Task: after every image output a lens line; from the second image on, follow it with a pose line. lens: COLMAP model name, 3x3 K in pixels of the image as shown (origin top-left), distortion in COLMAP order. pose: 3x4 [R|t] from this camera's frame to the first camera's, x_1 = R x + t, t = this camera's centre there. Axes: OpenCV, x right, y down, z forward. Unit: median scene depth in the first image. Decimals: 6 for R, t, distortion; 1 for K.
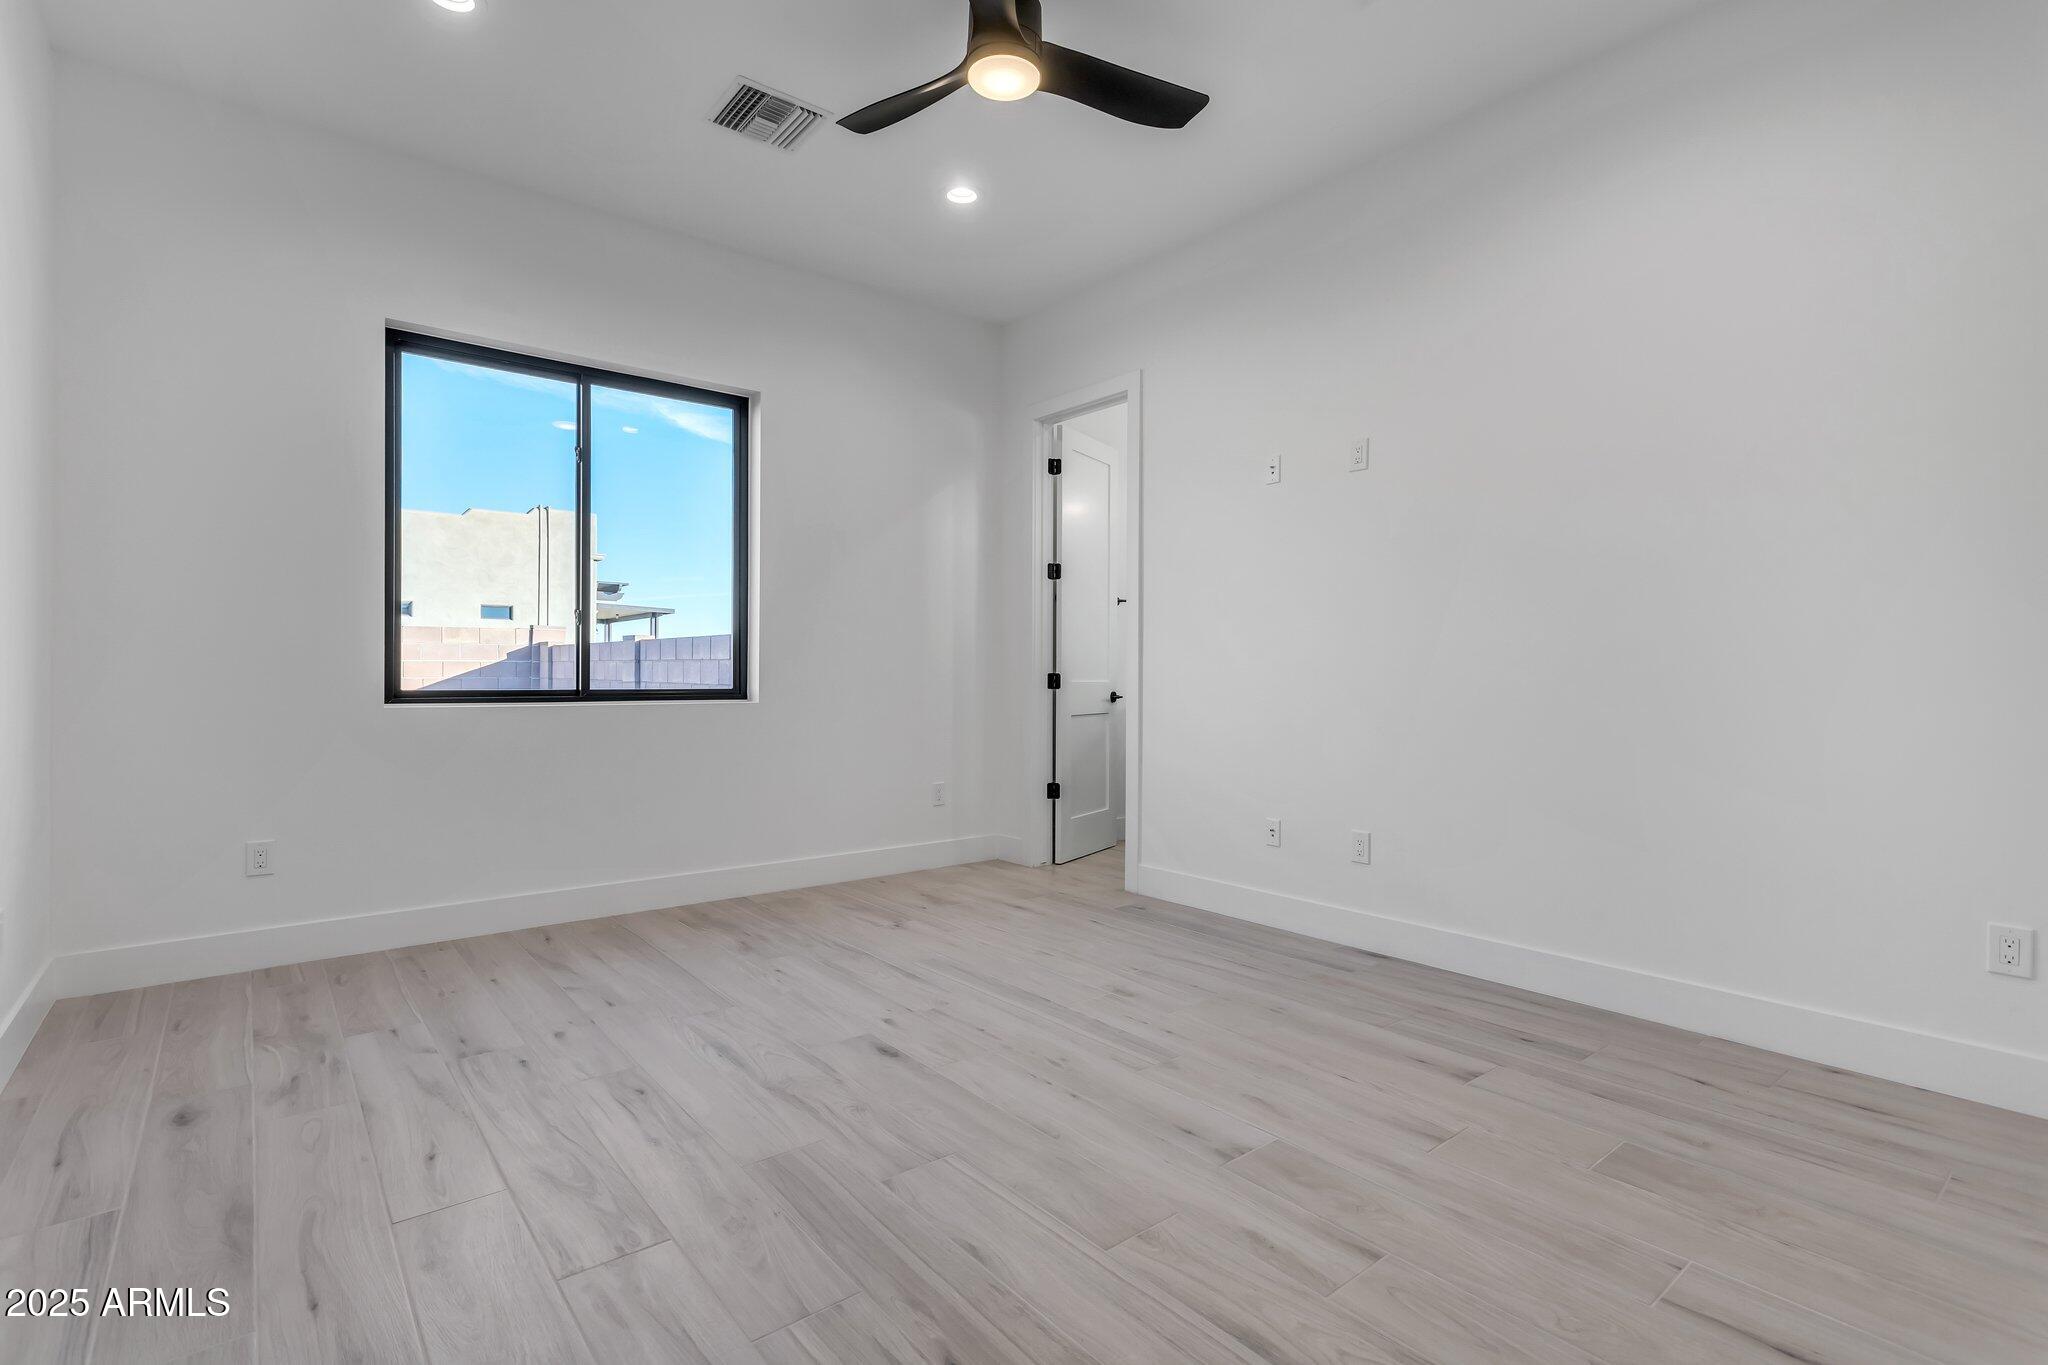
lens RADIAL K [[965.9, 0, 1033.4], [0, 965.9, 667.1], [0, 0, 1]] dist [0.000203, -0.000933]
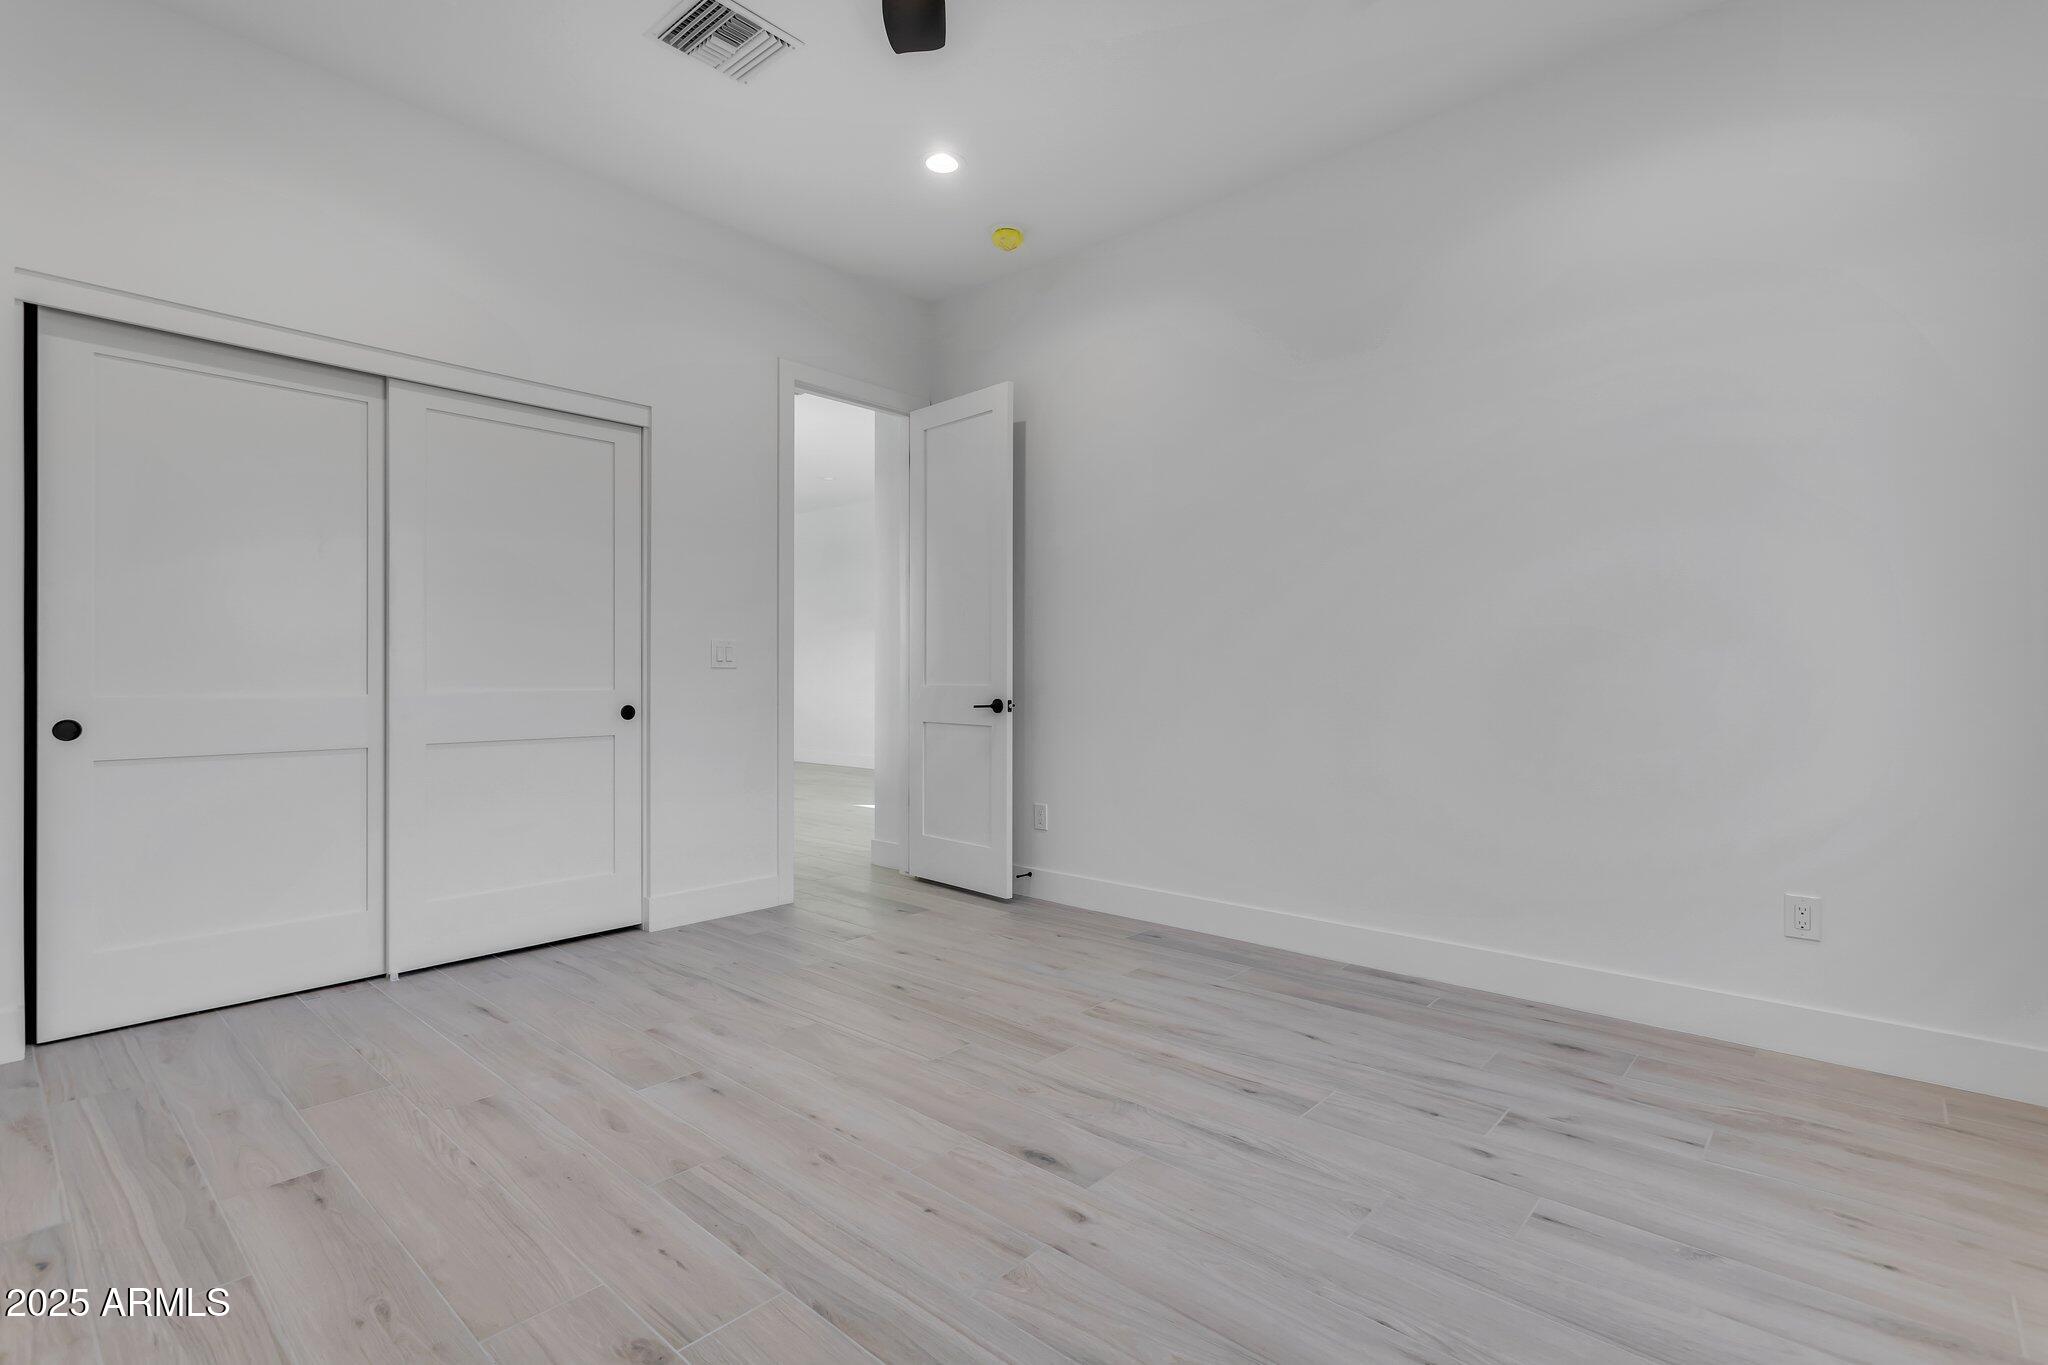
lens RADIAL K [[965.9, 0, 1033.4], [0, 965.9, 667.1], [0, 0, 1]] dist [0.000203, -0.000933]
pose [[-0.987862, -0.007121, -0.155170, -0.021150], [-0.004513, 0.999843, -0.017154, 0.011866], [0.155268, -0.016246, -0.987739, 1.917510]]
